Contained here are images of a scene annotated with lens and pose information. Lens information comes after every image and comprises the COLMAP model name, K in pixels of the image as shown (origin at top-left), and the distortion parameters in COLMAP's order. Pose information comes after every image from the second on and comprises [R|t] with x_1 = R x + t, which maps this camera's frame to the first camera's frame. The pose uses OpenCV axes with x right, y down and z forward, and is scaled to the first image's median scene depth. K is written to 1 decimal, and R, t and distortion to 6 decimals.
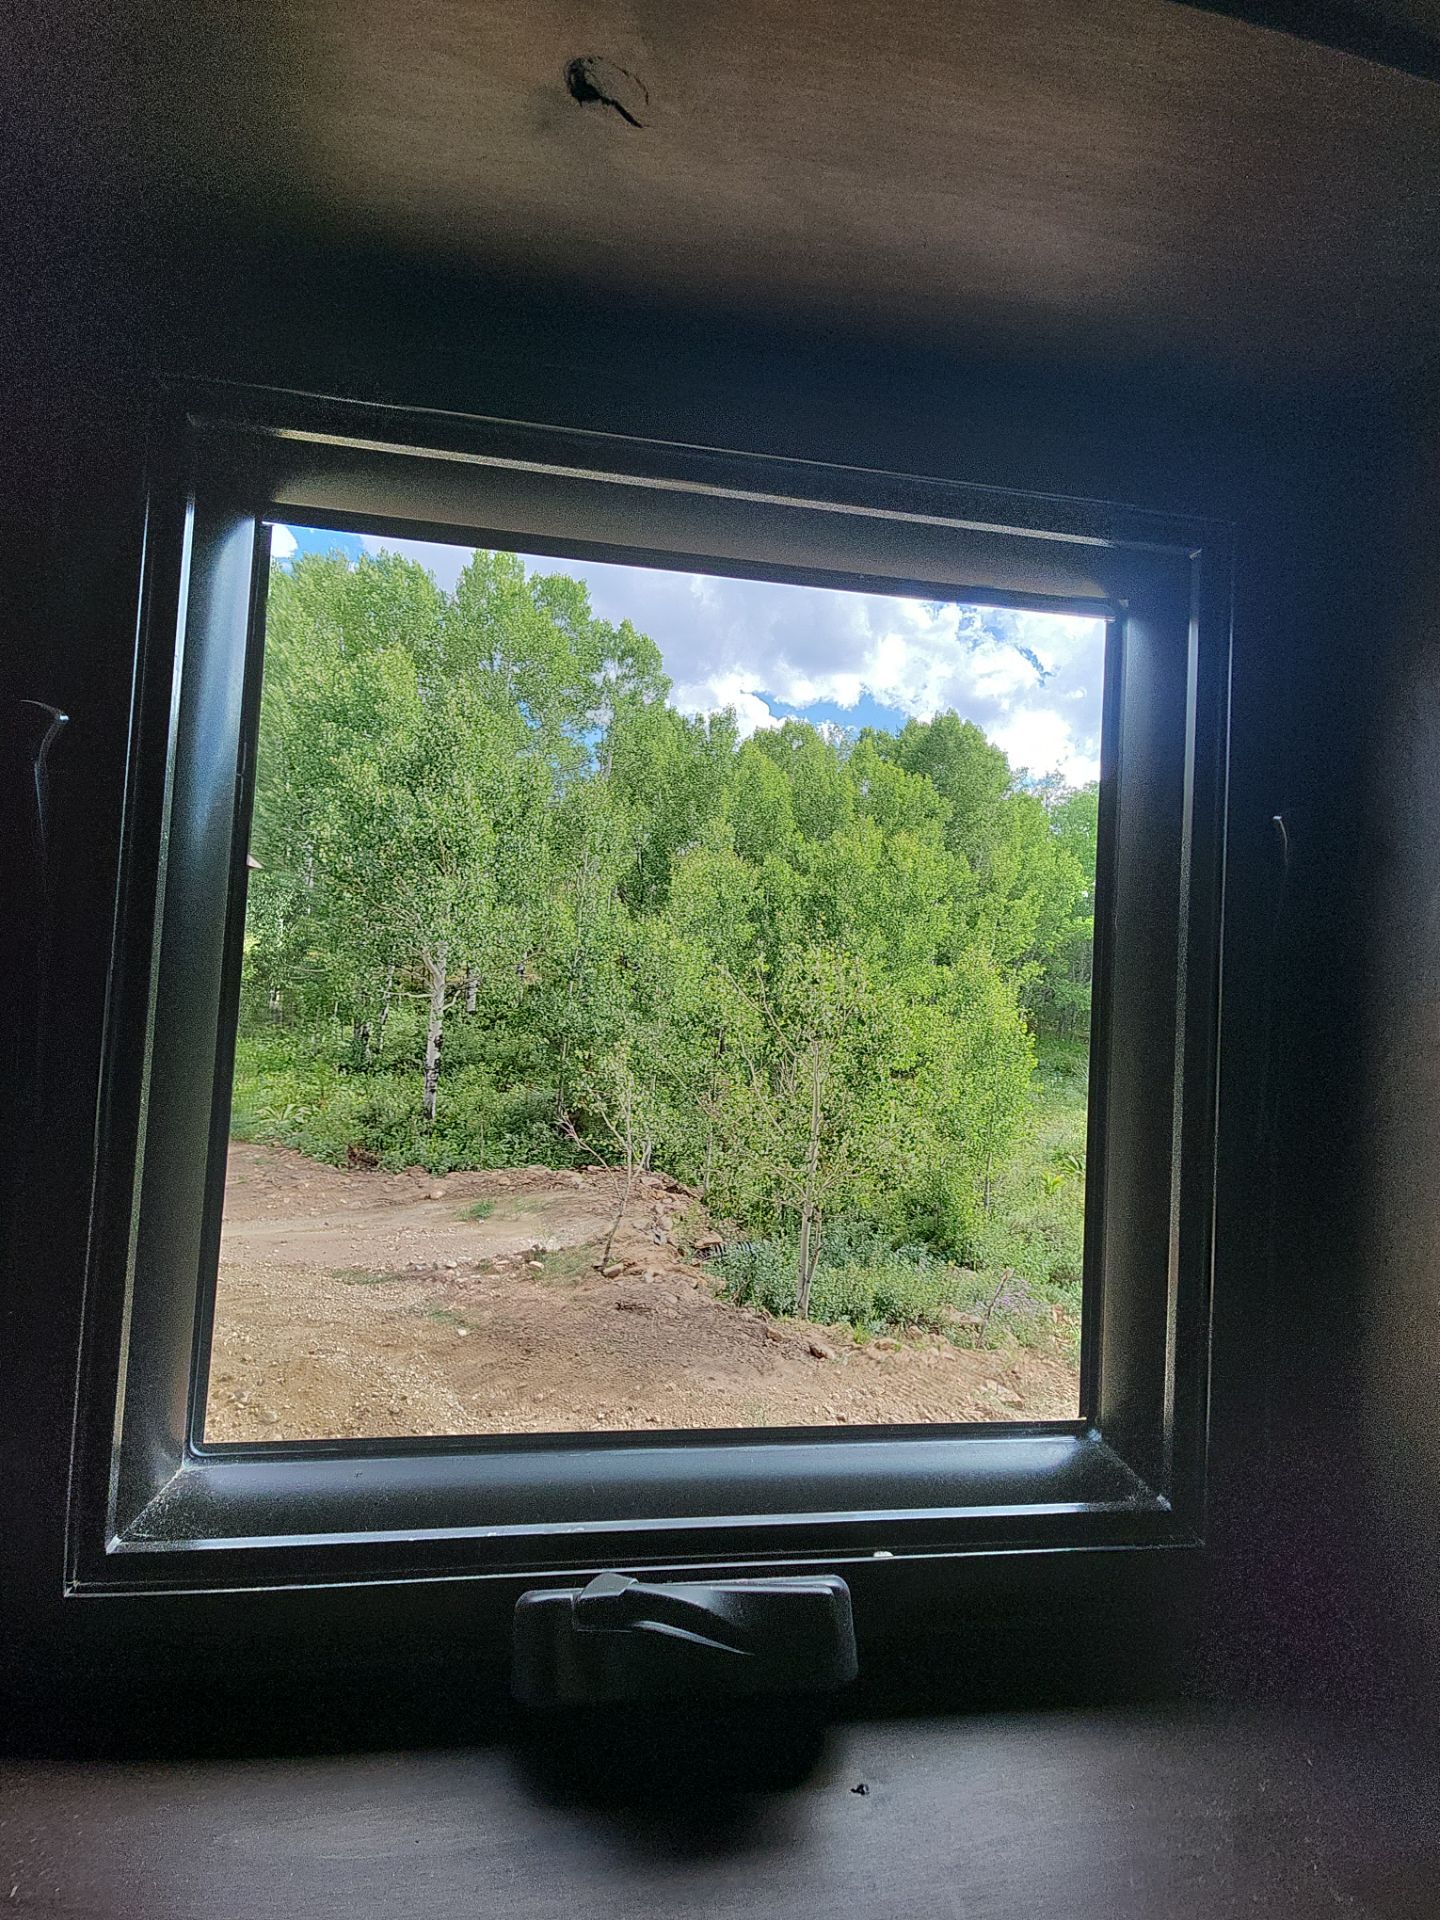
lens RADIAL K [[776.5, 0, 720.0], [0, 776.5, 960.0], [0, 0, 1]] dist [0.010155, 0.000003]
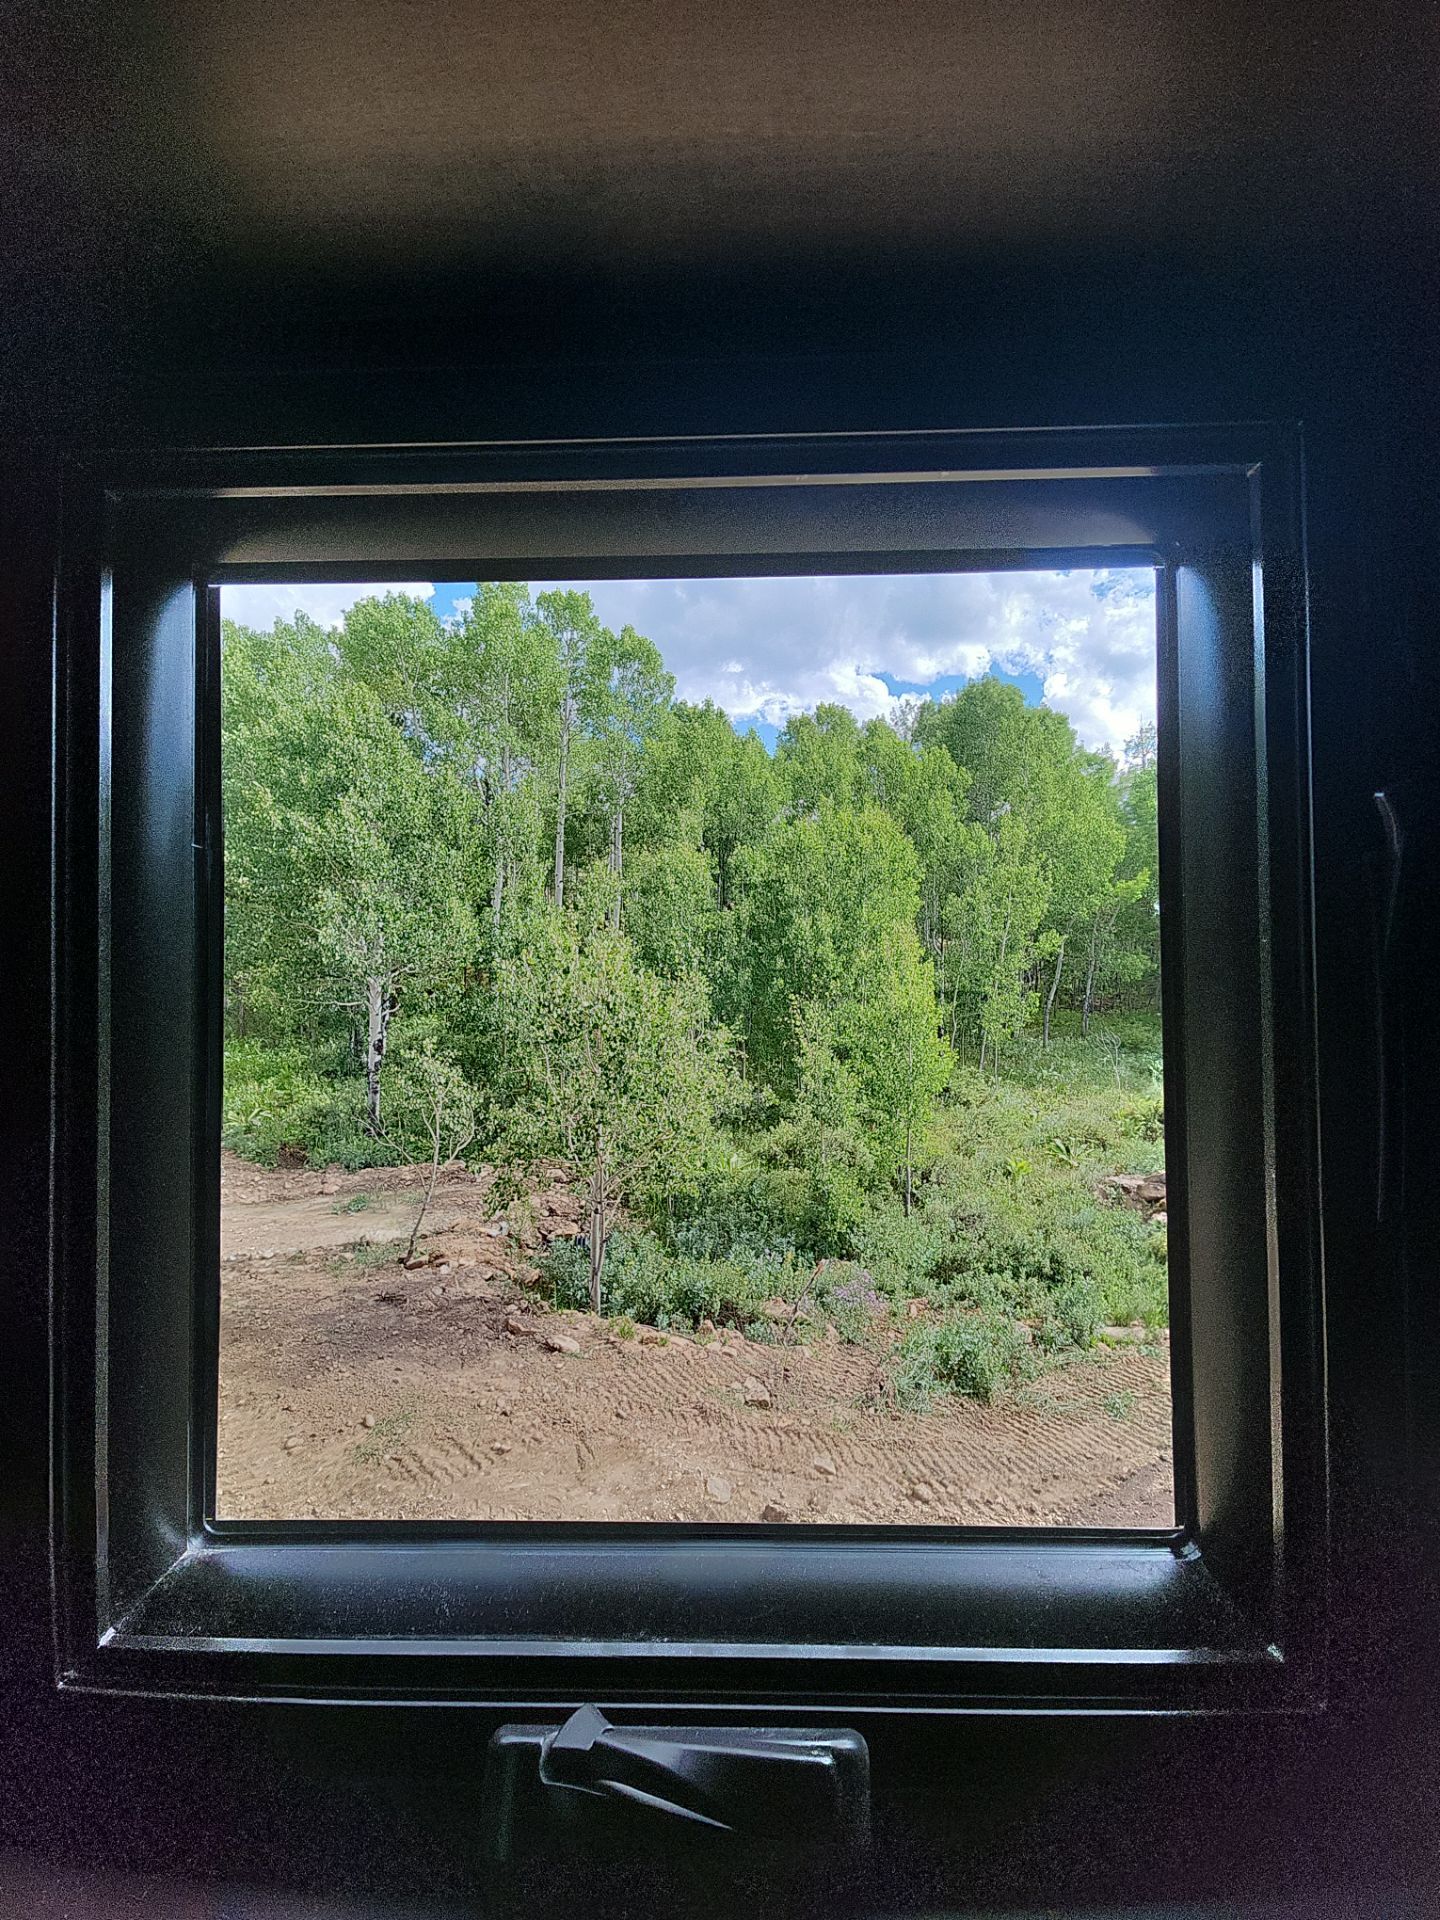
lens RADIAL K [[768.1, 0, 705.4], [0, 768.1, 972.3], [0, 0, 1]] dist [-0.001800, -0.000282]
pose [[0.985690, -0.054465, -0.159524, 0.302539], [0.058623, 0.998049, 0.021472, 0.010016], [0.158043, -0.030517, 0.986961, 0.044894]]
